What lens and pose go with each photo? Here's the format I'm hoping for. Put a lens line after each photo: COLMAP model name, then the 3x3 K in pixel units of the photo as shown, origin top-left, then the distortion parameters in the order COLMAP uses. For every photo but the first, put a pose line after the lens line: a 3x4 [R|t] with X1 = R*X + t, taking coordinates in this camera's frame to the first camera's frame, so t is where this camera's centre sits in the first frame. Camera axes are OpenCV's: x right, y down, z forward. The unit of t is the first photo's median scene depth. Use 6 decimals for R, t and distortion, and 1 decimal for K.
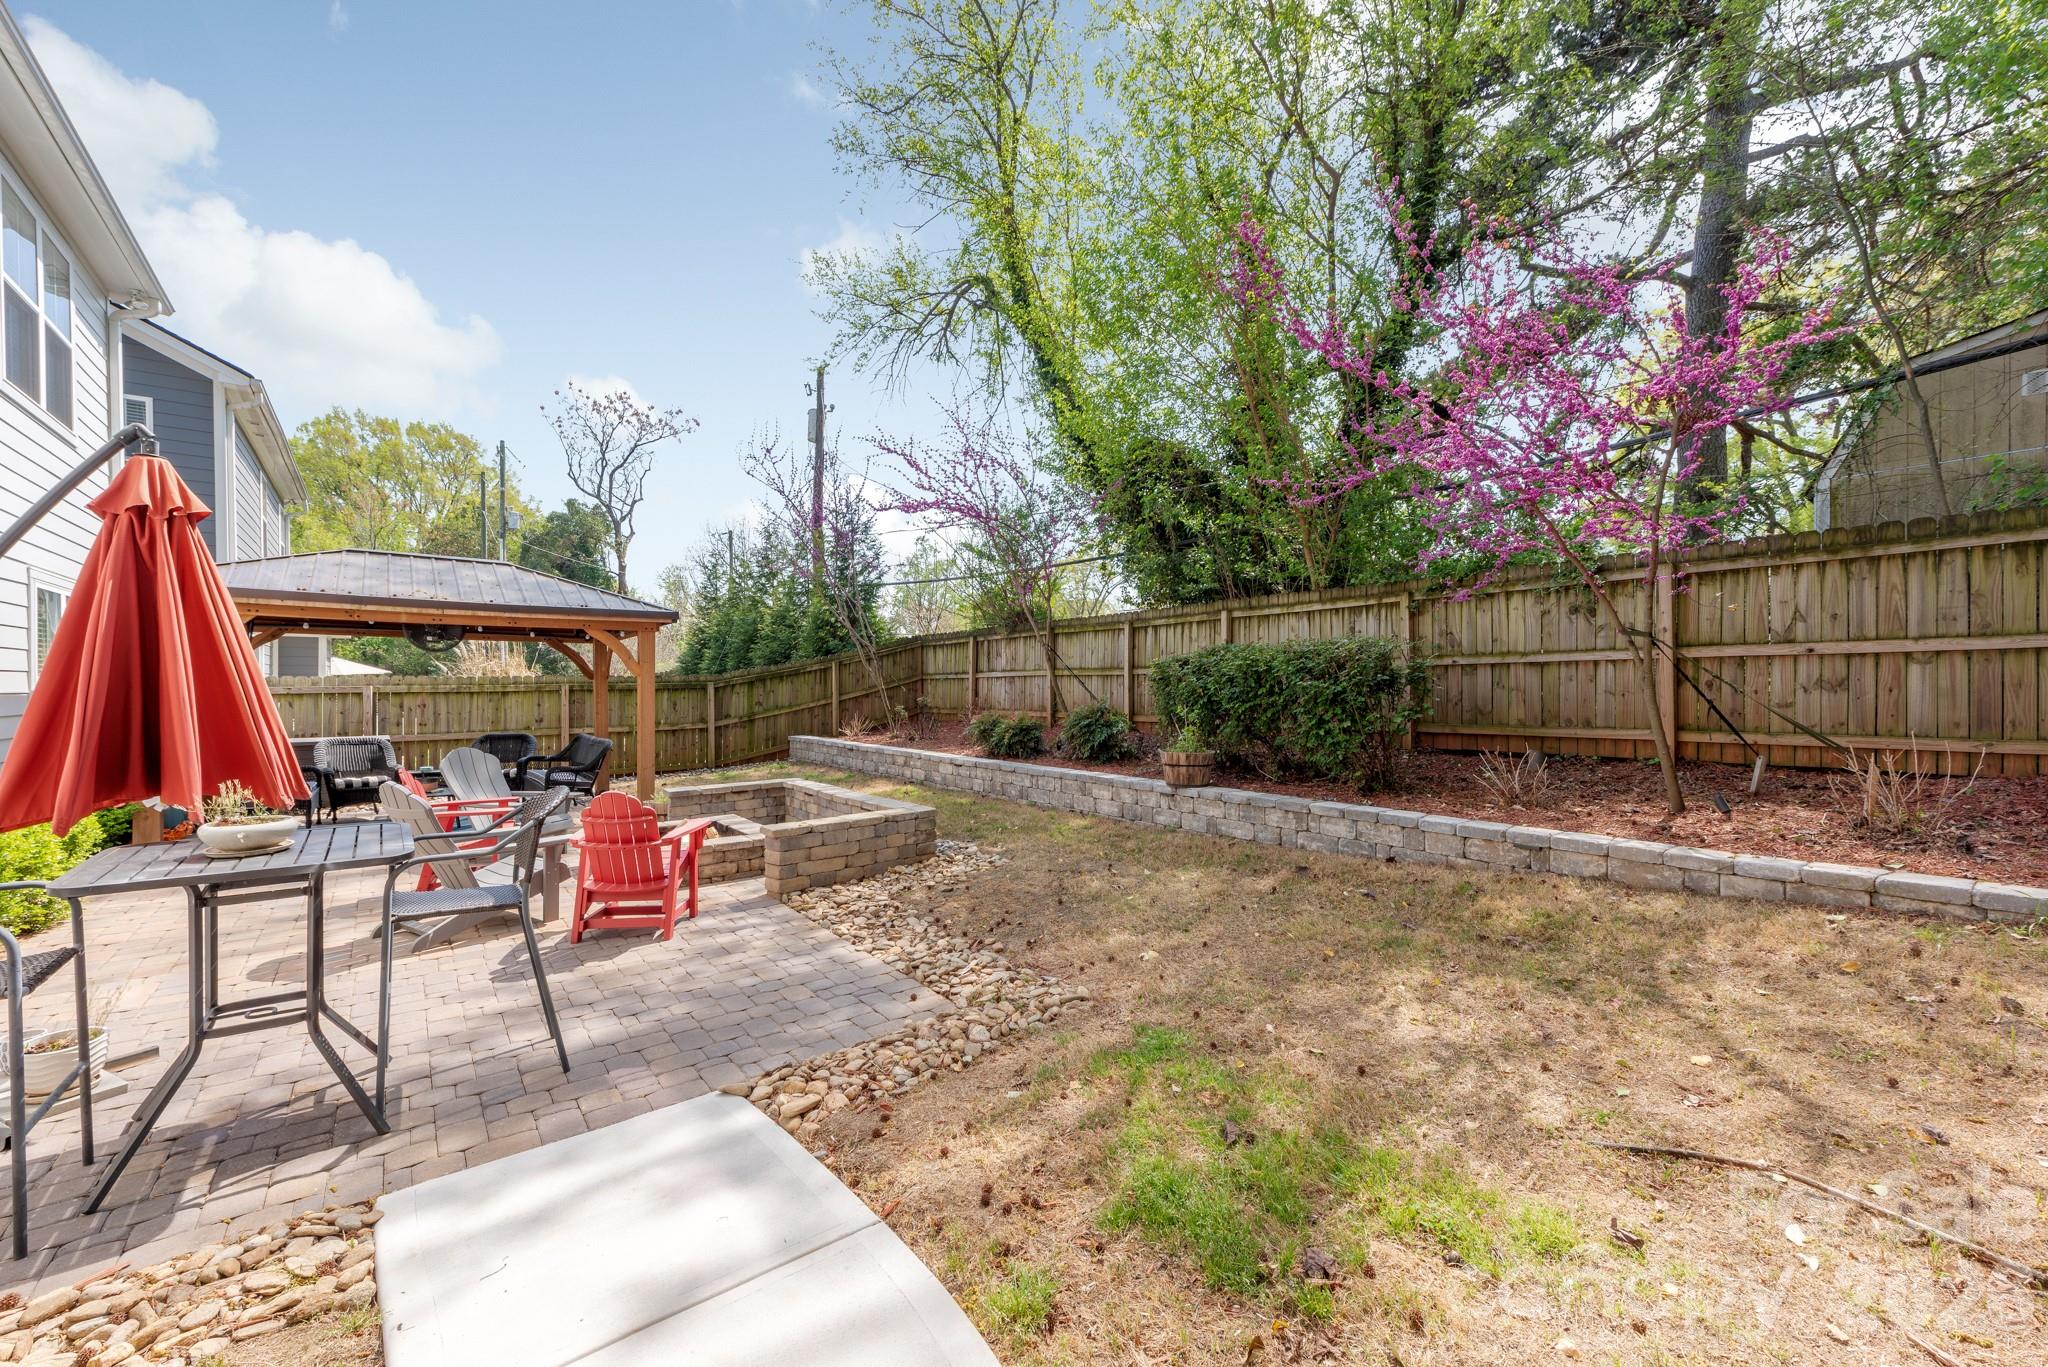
lens RADIAL K [[806.9, 0, 1028.6], [0, 806.9, 678.4], [0, 0, 1]] dist [0.002840, 0.000071]
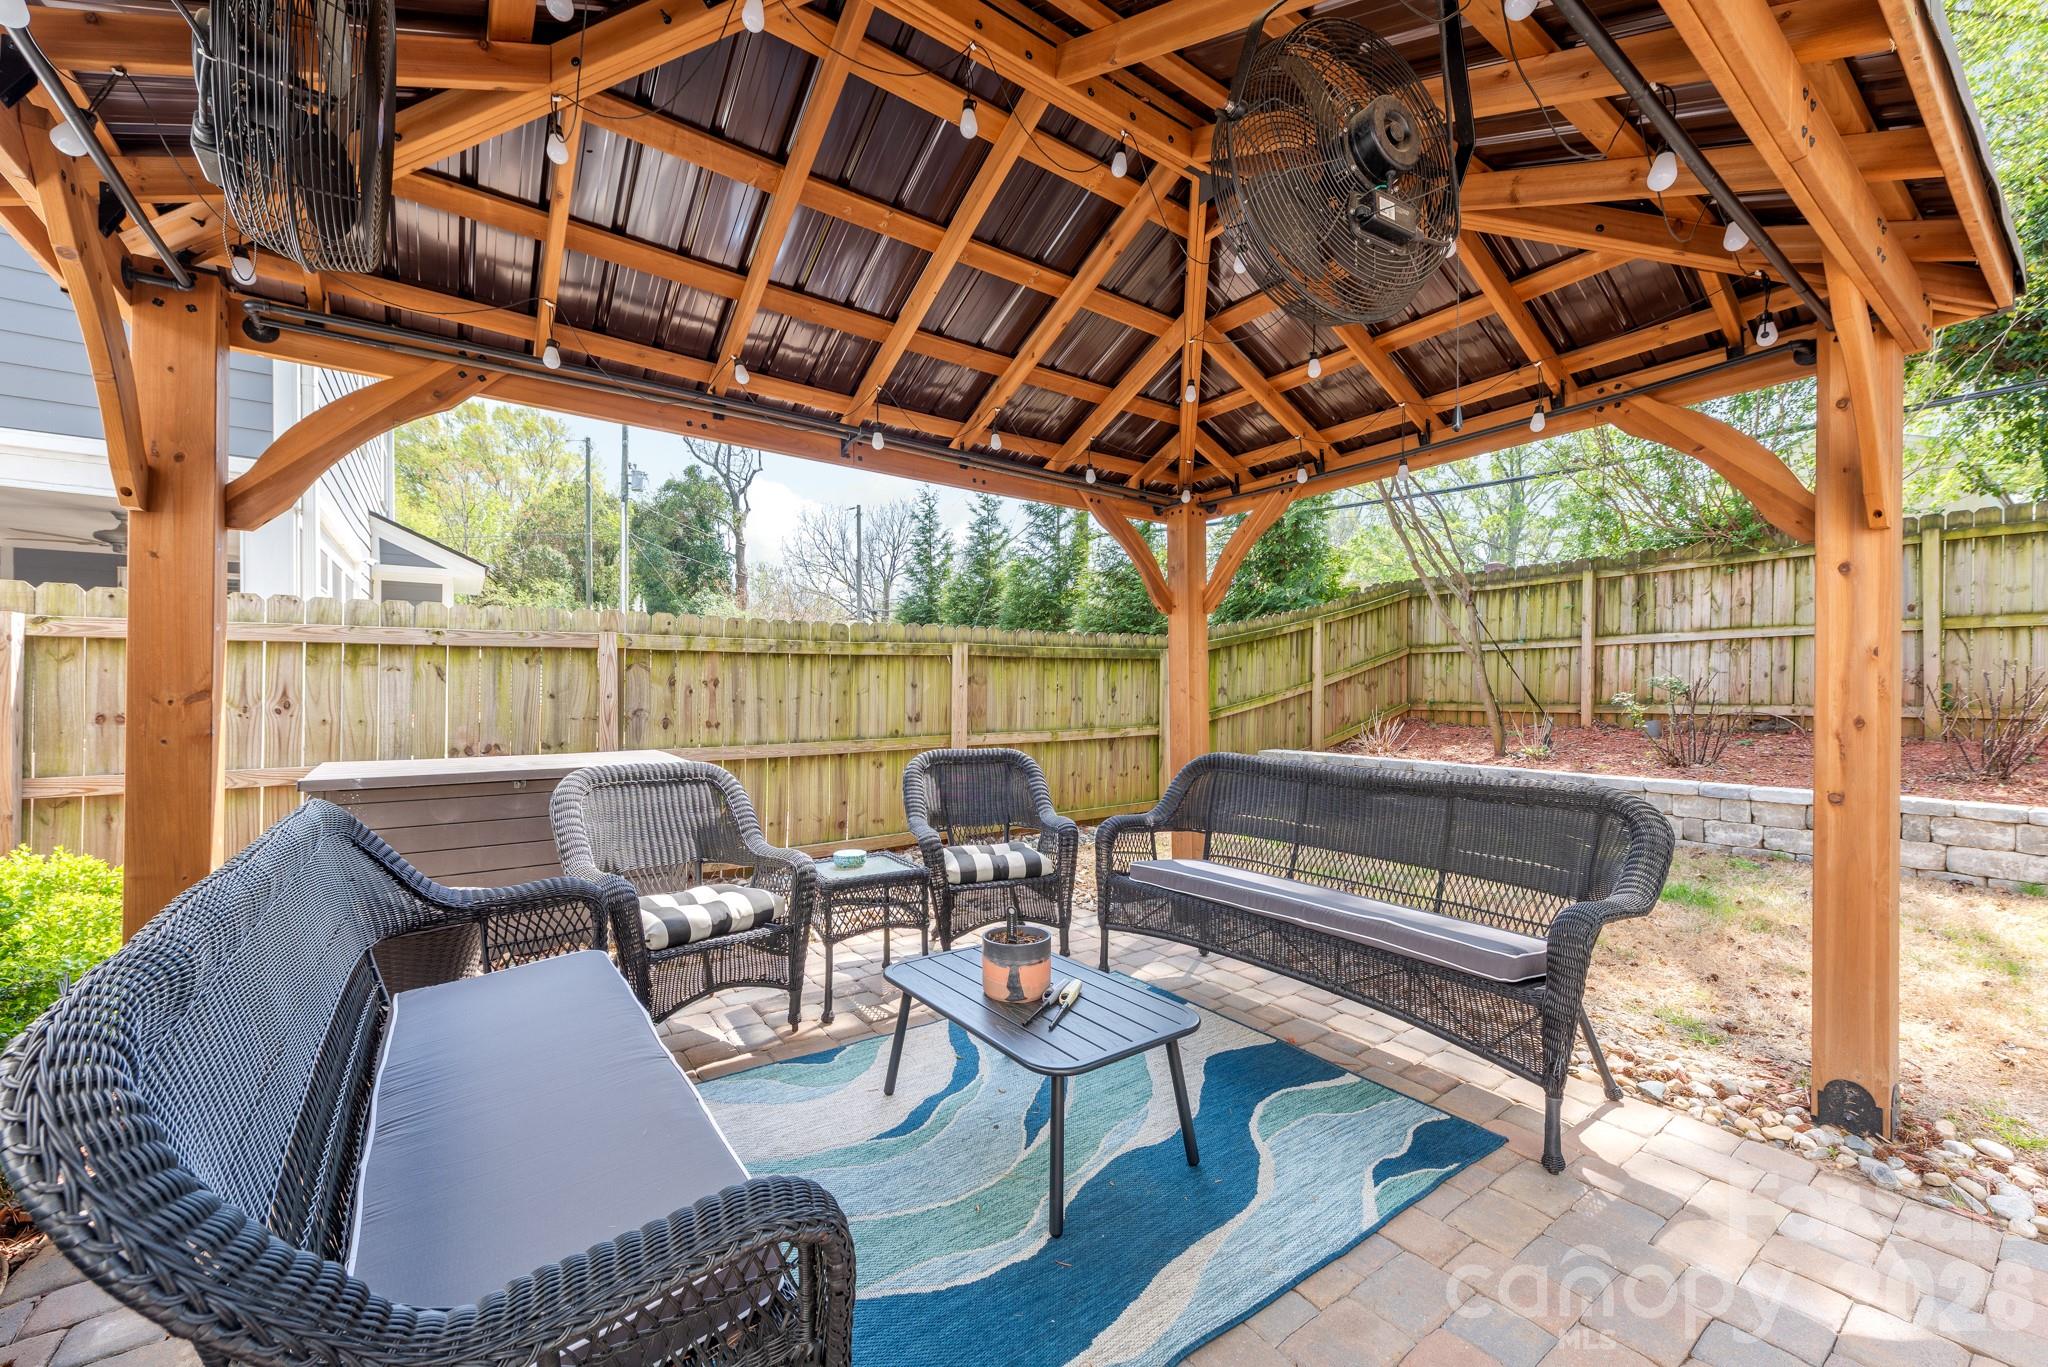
lens RADIAL K [[803.3, 0, 1035.4], [0, 803.3, 682.9], [0, 0, 1]] dist [0.002061, -0.000072]
pose [[0.998812, 0.002677, -0.048659, -0.421275], [-0.002651, 0.999996, 0.000592, 0.025343], [0.048660, -0.000462, 0.998815, 0.434004]]
